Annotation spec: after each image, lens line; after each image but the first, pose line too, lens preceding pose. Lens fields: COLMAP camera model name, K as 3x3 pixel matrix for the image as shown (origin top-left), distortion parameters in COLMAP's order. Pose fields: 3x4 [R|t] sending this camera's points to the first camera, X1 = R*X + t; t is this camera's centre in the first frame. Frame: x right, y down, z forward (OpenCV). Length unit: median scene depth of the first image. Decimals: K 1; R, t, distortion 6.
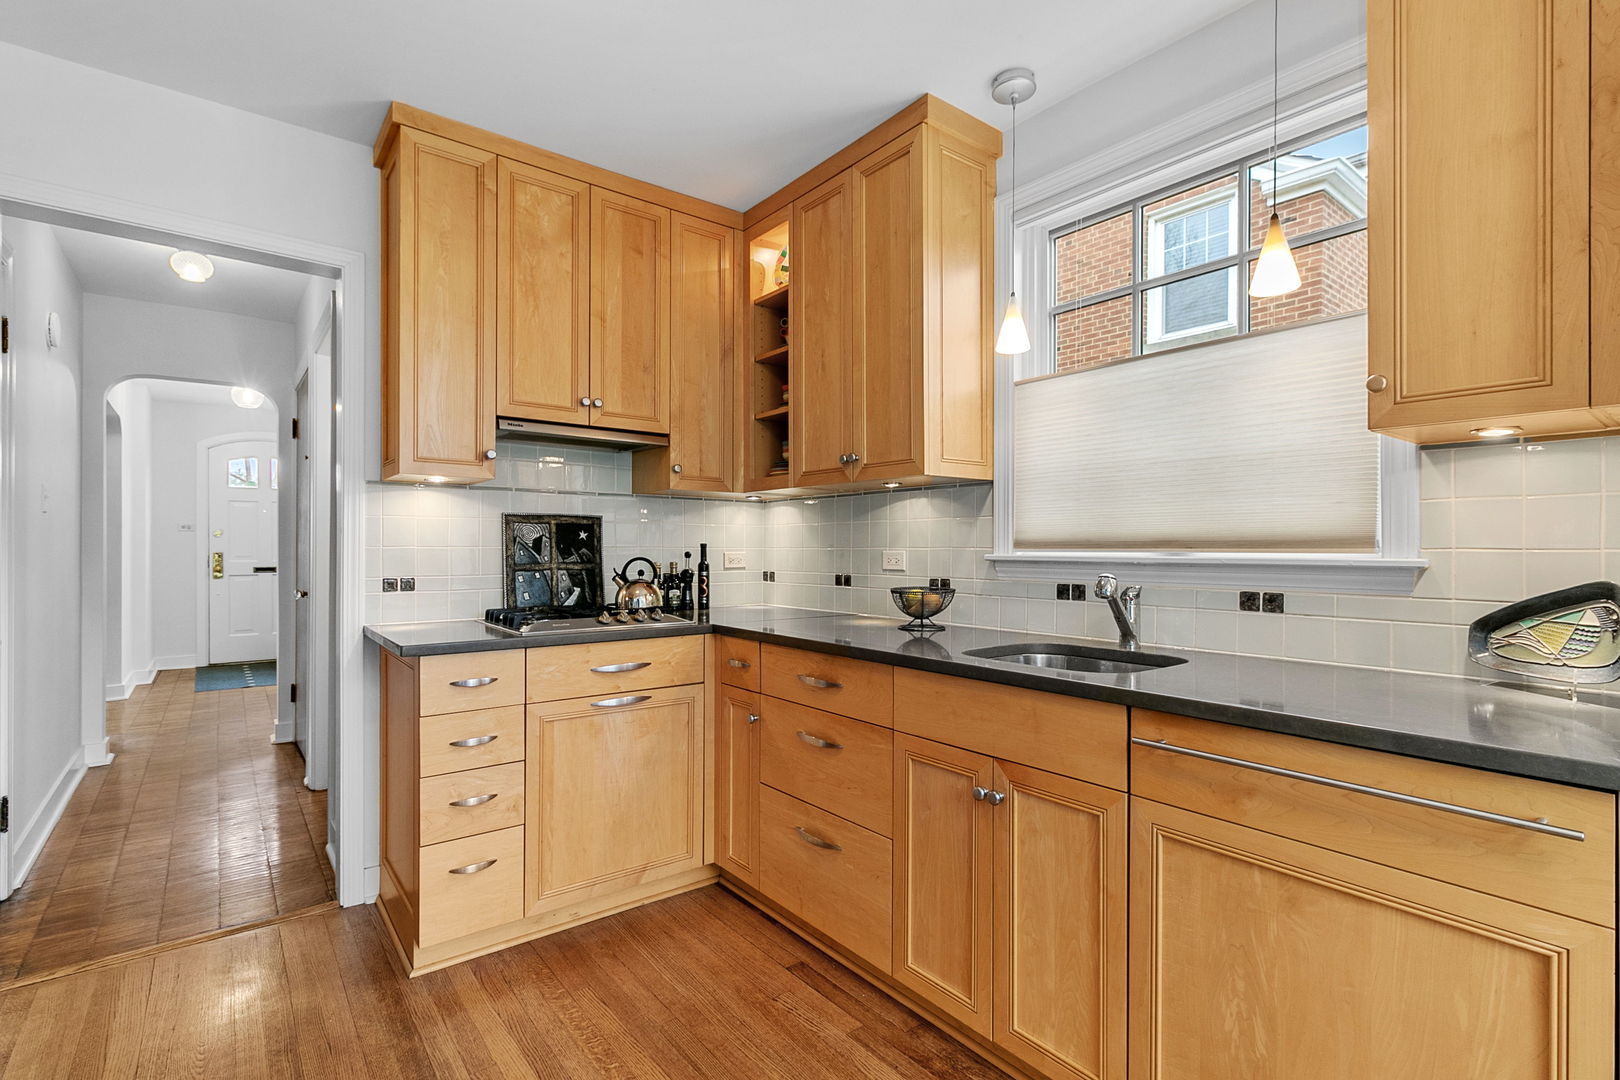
lens RADIAL K [[751.3, 0, 808.2], [0, 751.3, 546.7], [0, 0, 1]] dist [-0.002081, 0.003473]
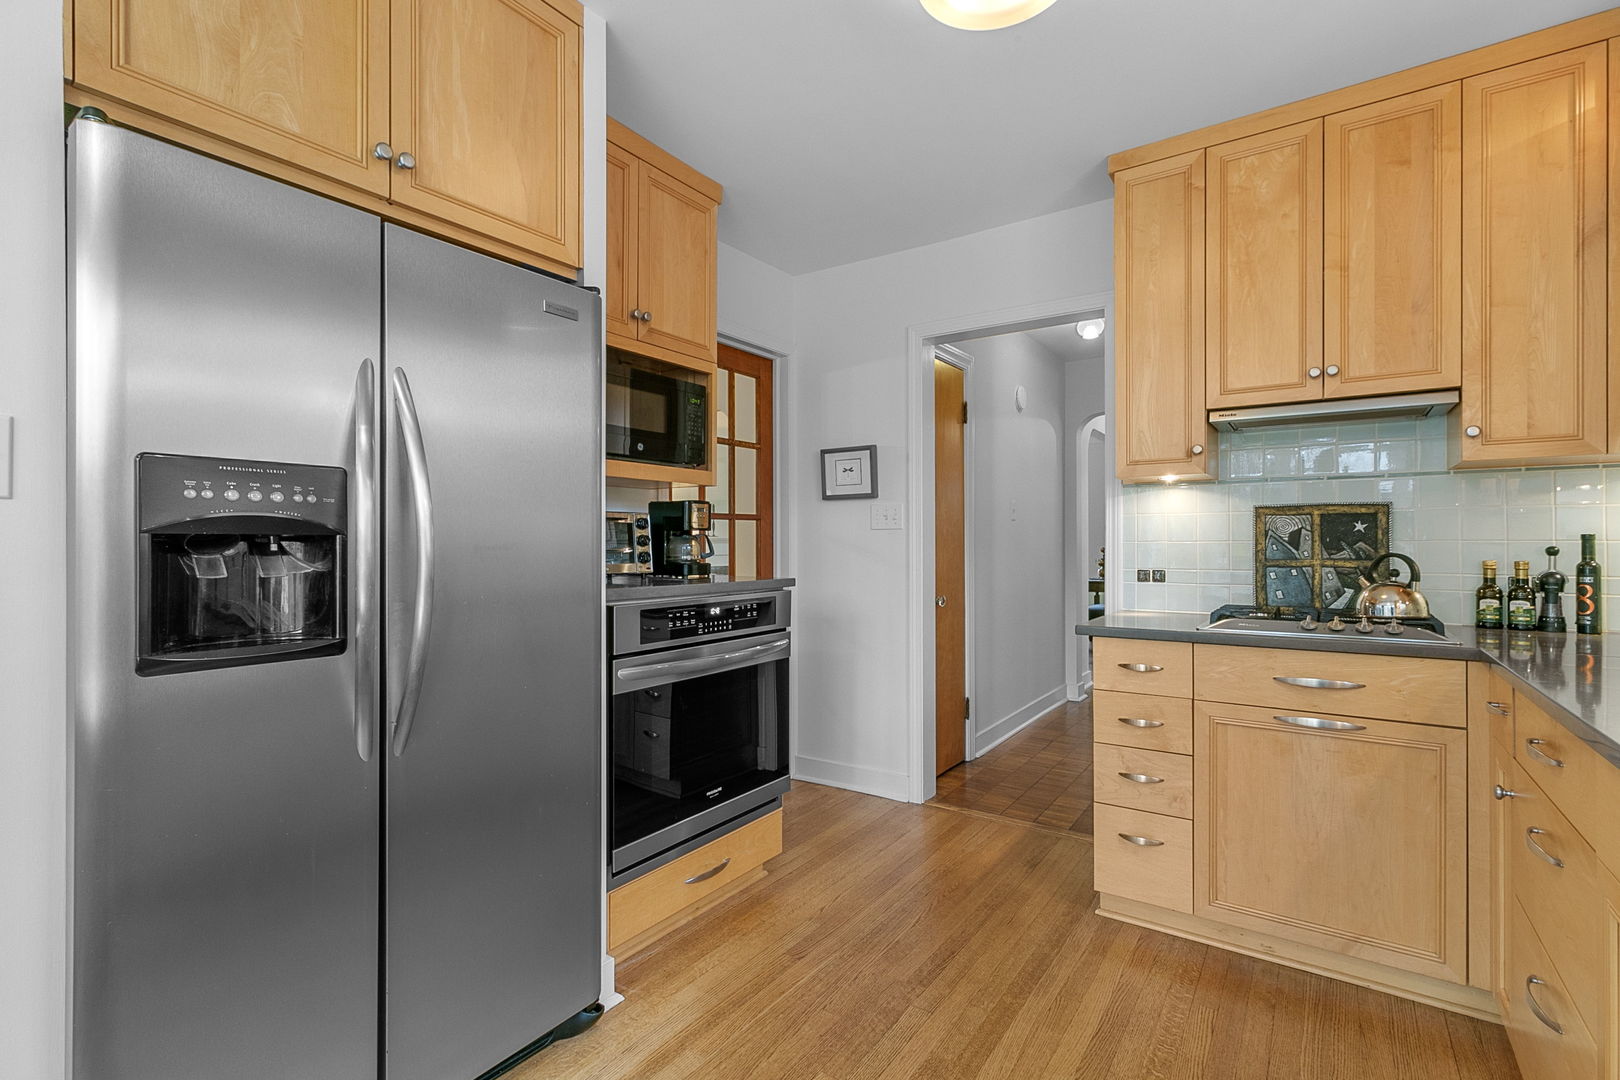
lens RADIAL K [[751.3, 0, 808.5], [0, 751.3, 541.2], [0, 0, 1]] dist [-0.002081, 0.003473]
pose [[0.291508, -0.007252, -0.956541, 0.349716], [0.003017, 0.999973, -0.006662, 0.005037], [0.956564, -0.000944, 0.291522, 0.185459]]
